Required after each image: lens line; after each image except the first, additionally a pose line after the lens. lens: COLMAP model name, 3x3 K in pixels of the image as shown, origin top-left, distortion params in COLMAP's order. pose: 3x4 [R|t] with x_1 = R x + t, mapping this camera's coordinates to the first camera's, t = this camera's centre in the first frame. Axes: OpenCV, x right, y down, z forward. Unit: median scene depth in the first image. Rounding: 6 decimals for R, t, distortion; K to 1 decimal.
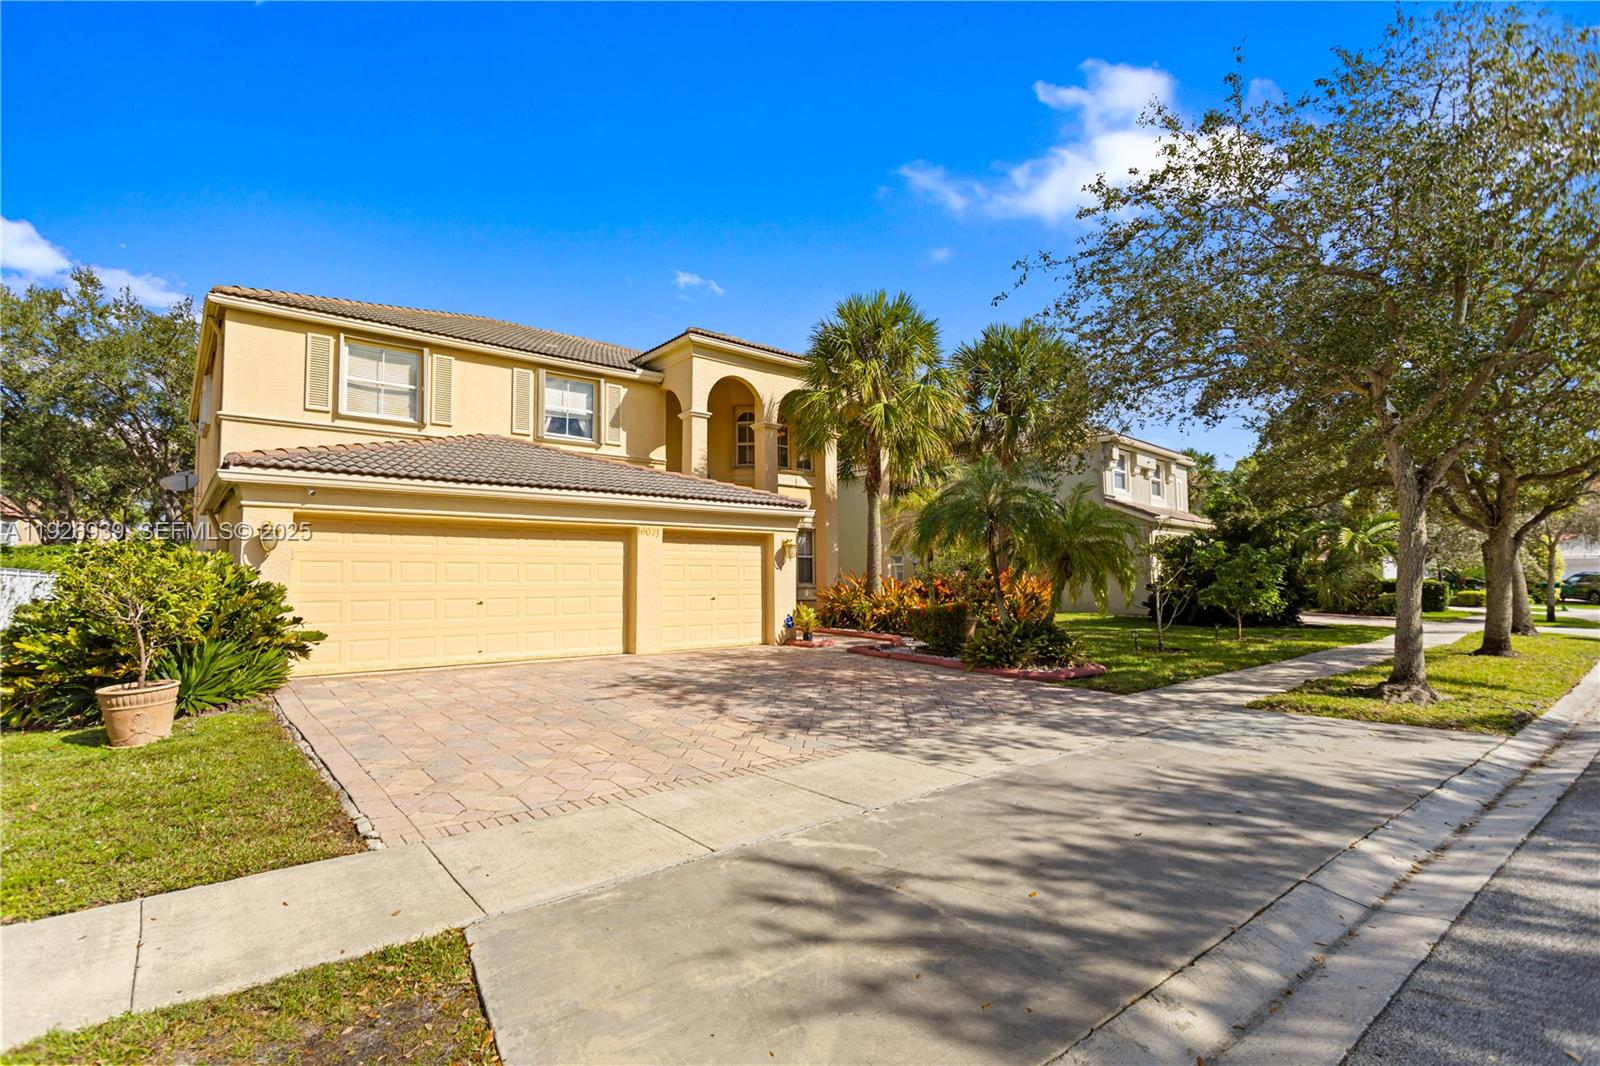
lens RADIAL K [[753.1, 0, 789.6], [0, 753.1, 546.9], [0, 0, 1]] dist [0.003235, 0.000219]
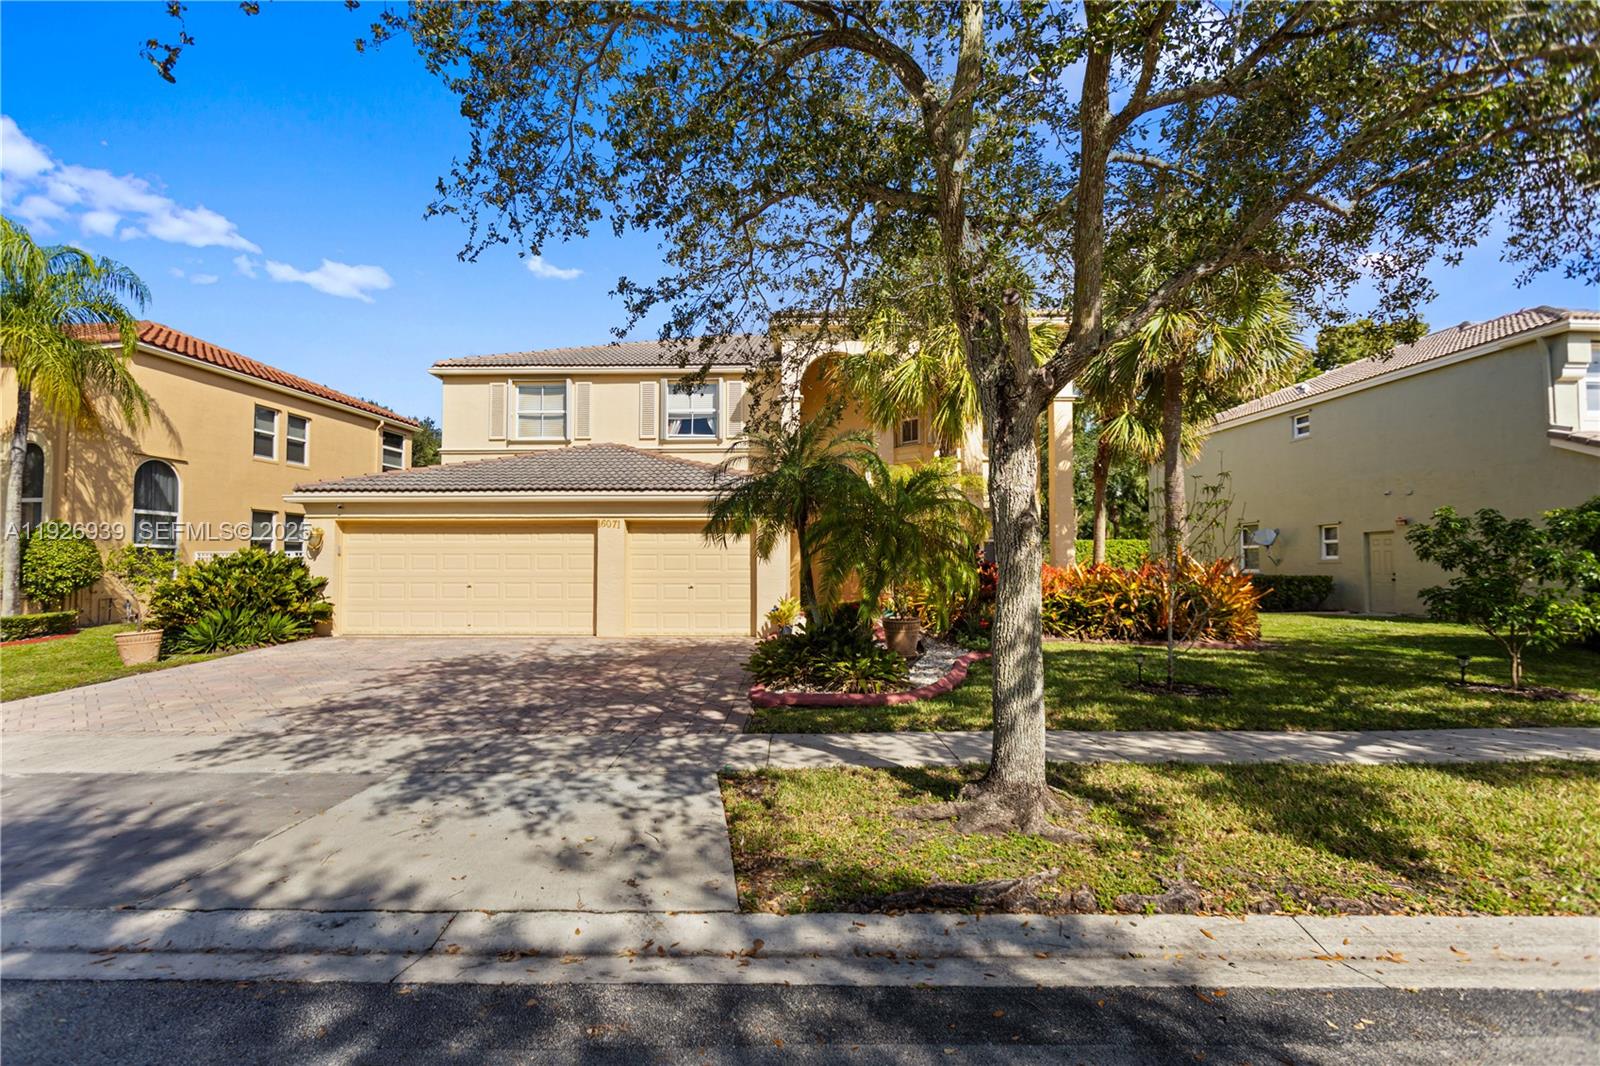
lens RADIAL K [[753.1, 0, 789.6], [0, 753.1, 546.9], [0, 0, 1]] dist [0.003235, 0.000219]
pose [[0.767665, -0.011441, -0.640749, 0.575719], [0.025169, 0.999607, 0.012305, 0.005163], [0.640357, -0.025573, 0.767652, 0.279151]]
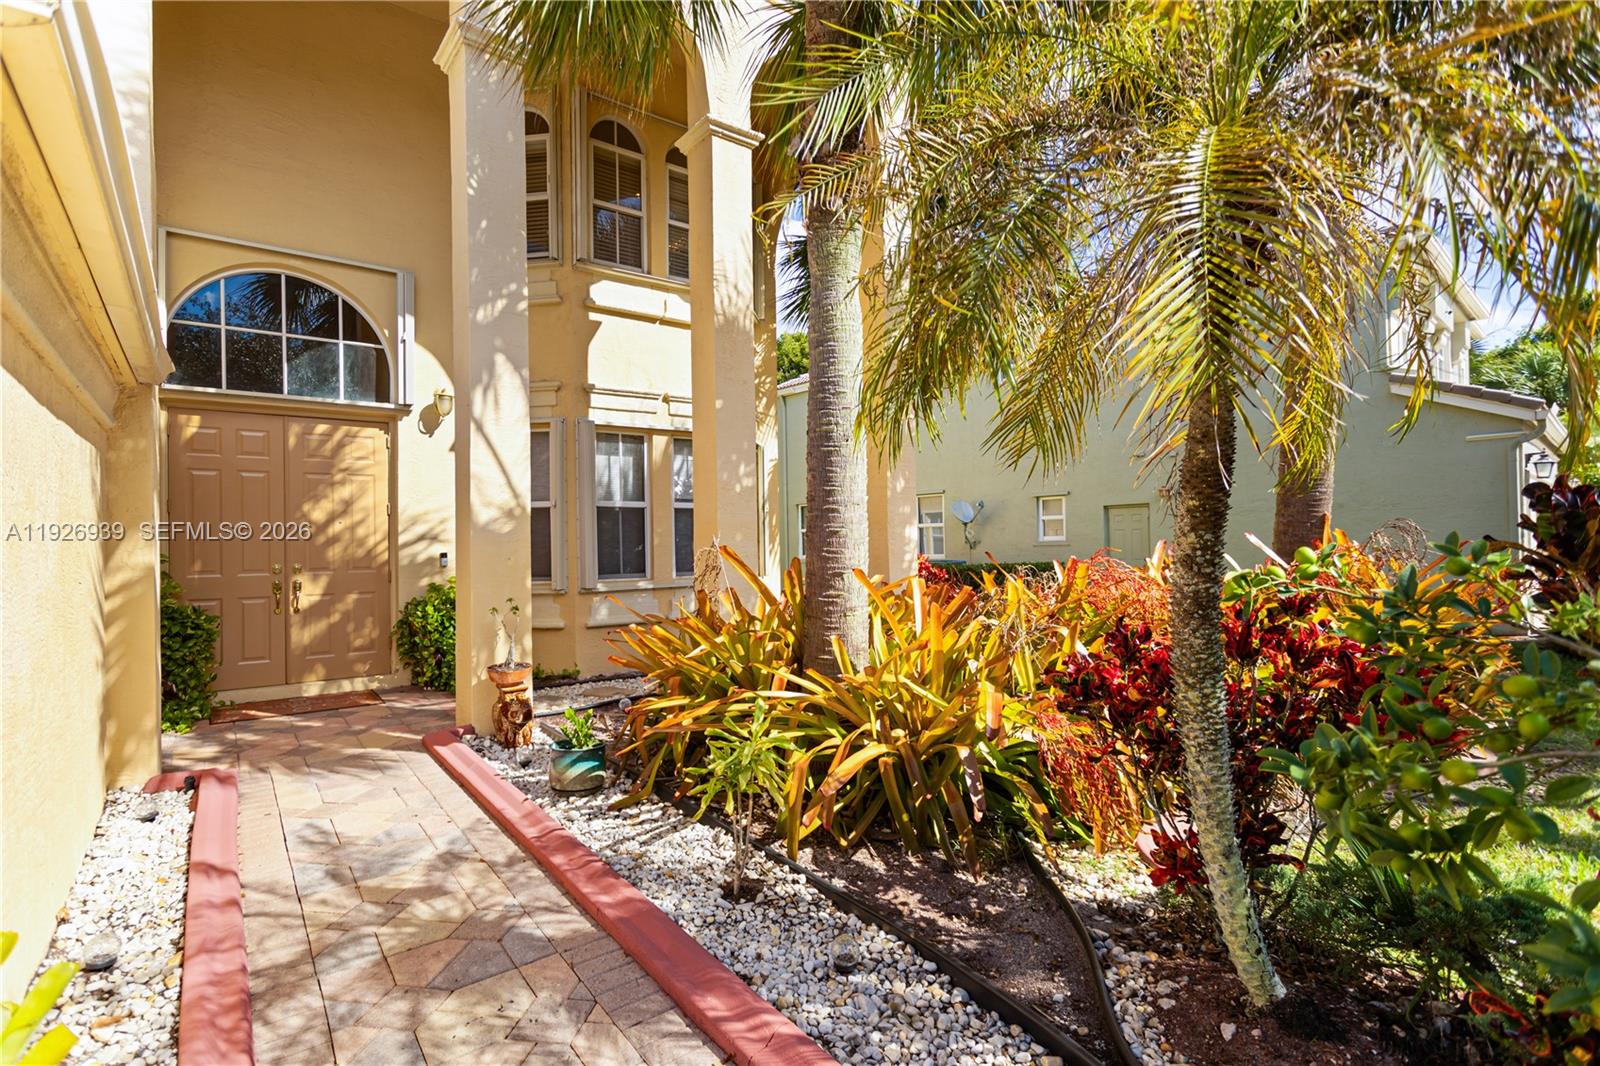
lens RADIAL K [[779.1, 0, 800.0], [0, 779.1, 533.0], [0, 0, 1]] dist [-0.000105, 0.000609]
pose [[0.999559, -0.013802, -0.026303, 0.120835], [0.014574, 0.999461, 0.029400, 0.022372], [0.025883, -0.029771, 0.999222, 0.863462]]
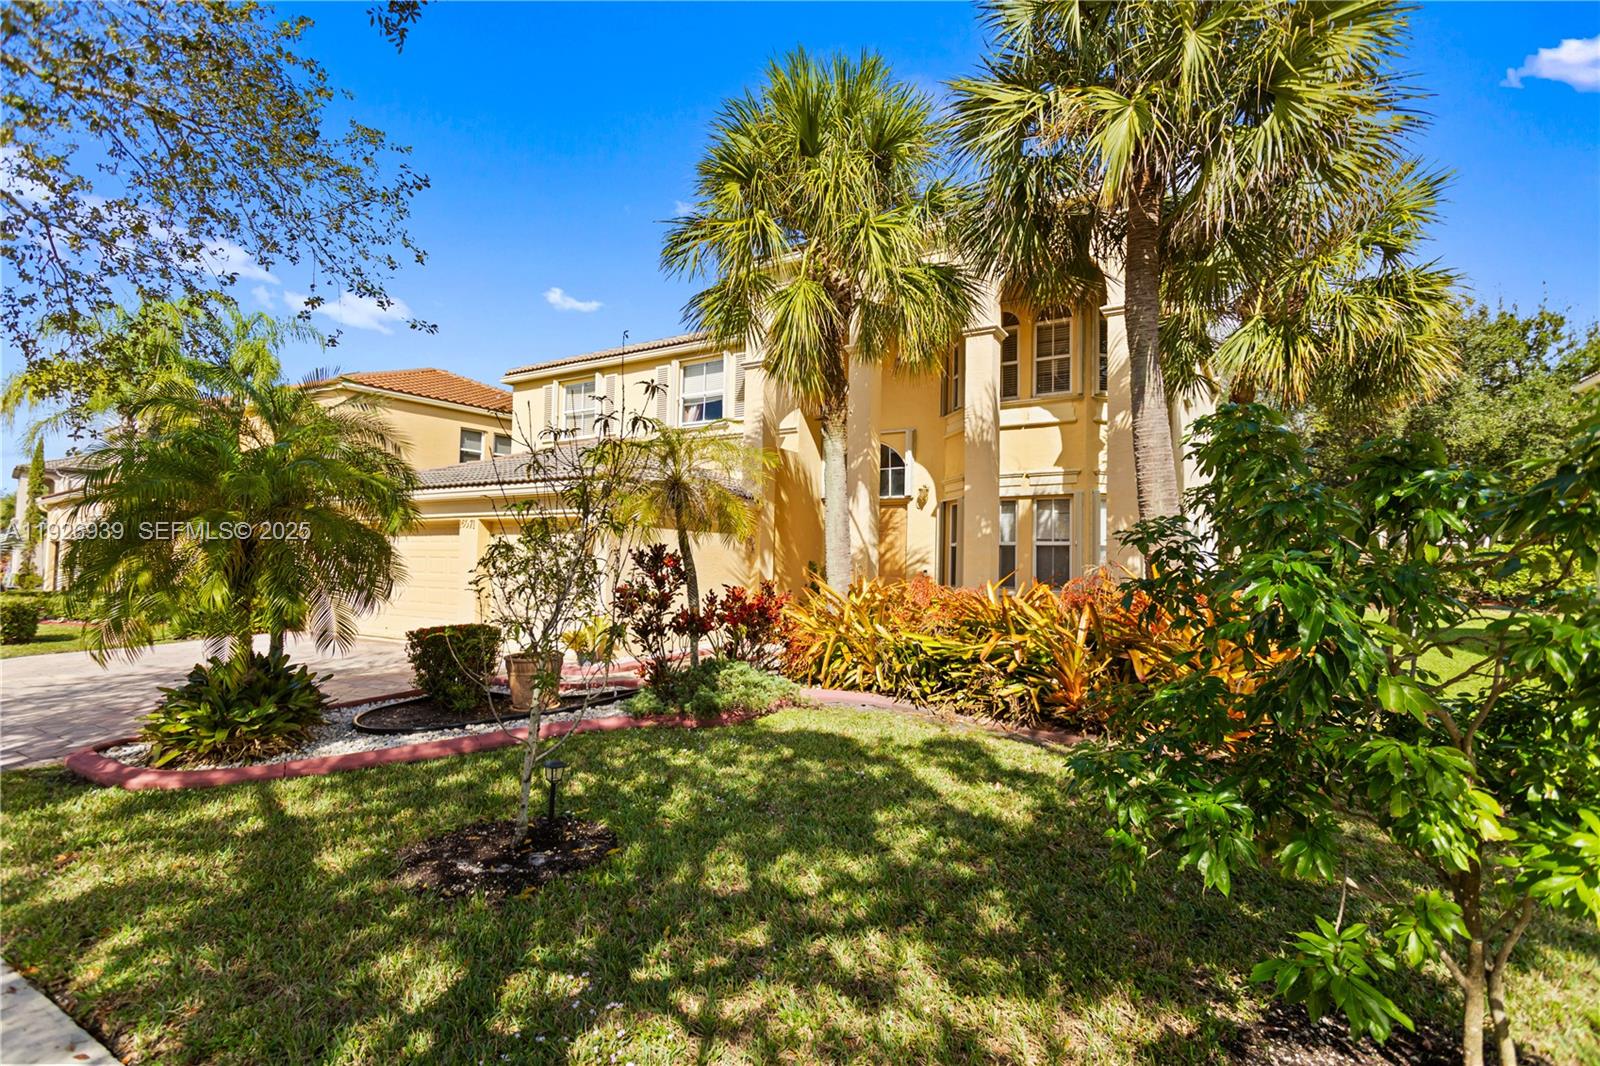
lens RADIAL K [[761.7, 0, 793.7], [0, 761.7, 546.4], [0, 0, 1]] dist [0.002658, 0.001672]
pose [[0.328265, -0.015348, -0.944461, 0.722790], [0.021524, 0.999730, -0.008765, 0.022539], [0.944340, -0.017452, 0.328507, 0.890547]]
